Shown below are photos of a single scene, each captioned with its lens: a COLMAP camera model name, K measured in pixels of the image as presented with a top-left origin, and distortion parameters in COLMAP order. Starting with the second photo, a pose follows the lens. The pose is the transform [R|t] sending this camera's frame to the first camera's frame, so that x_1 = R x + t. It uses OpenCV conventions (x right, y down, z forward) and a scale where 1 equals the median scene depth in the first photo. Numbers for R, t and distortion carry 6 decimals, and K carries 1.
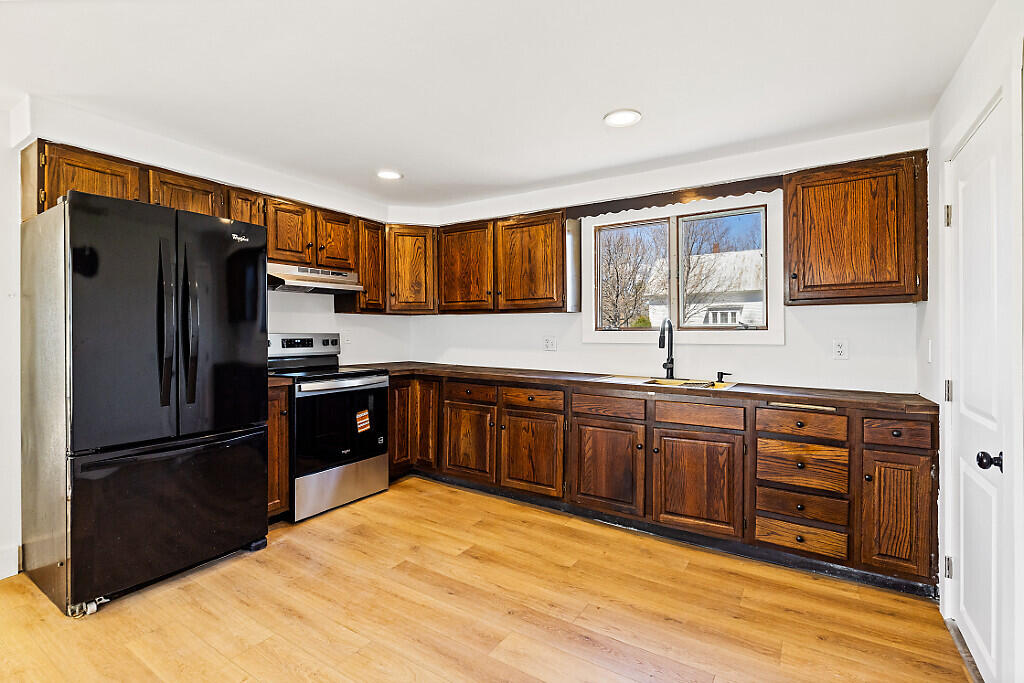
lens RADIAL K [[470.0, 0, 512.3], [0, 470.0, 336.8], [0, 0, 1]] dist [0.013431, -0.000783]
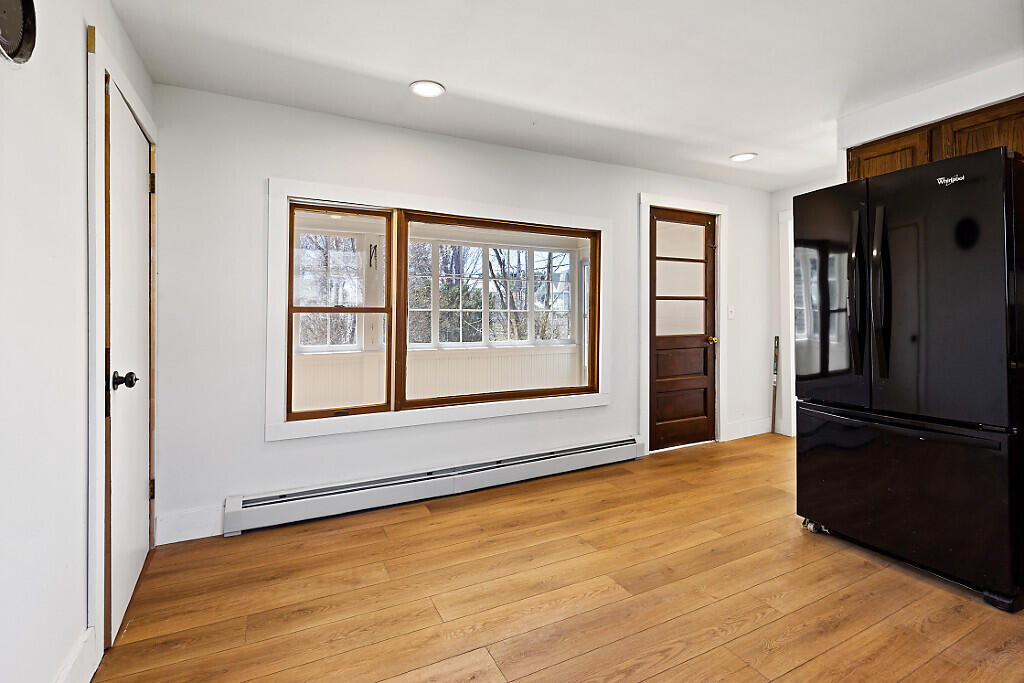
lens RADIAL K [[470.0, 0, 505.0], [0, 470.0, 310.8], [0, 0, 1]] dist [0.013431, -0.000783]
pose [[-0.502915, -0.003876, -0.864327, 0.512784], [-0.004406, 0.999988, -0.001920, 0.013674], [0.864325, 0.002843, -0.502926, 0.823231]]
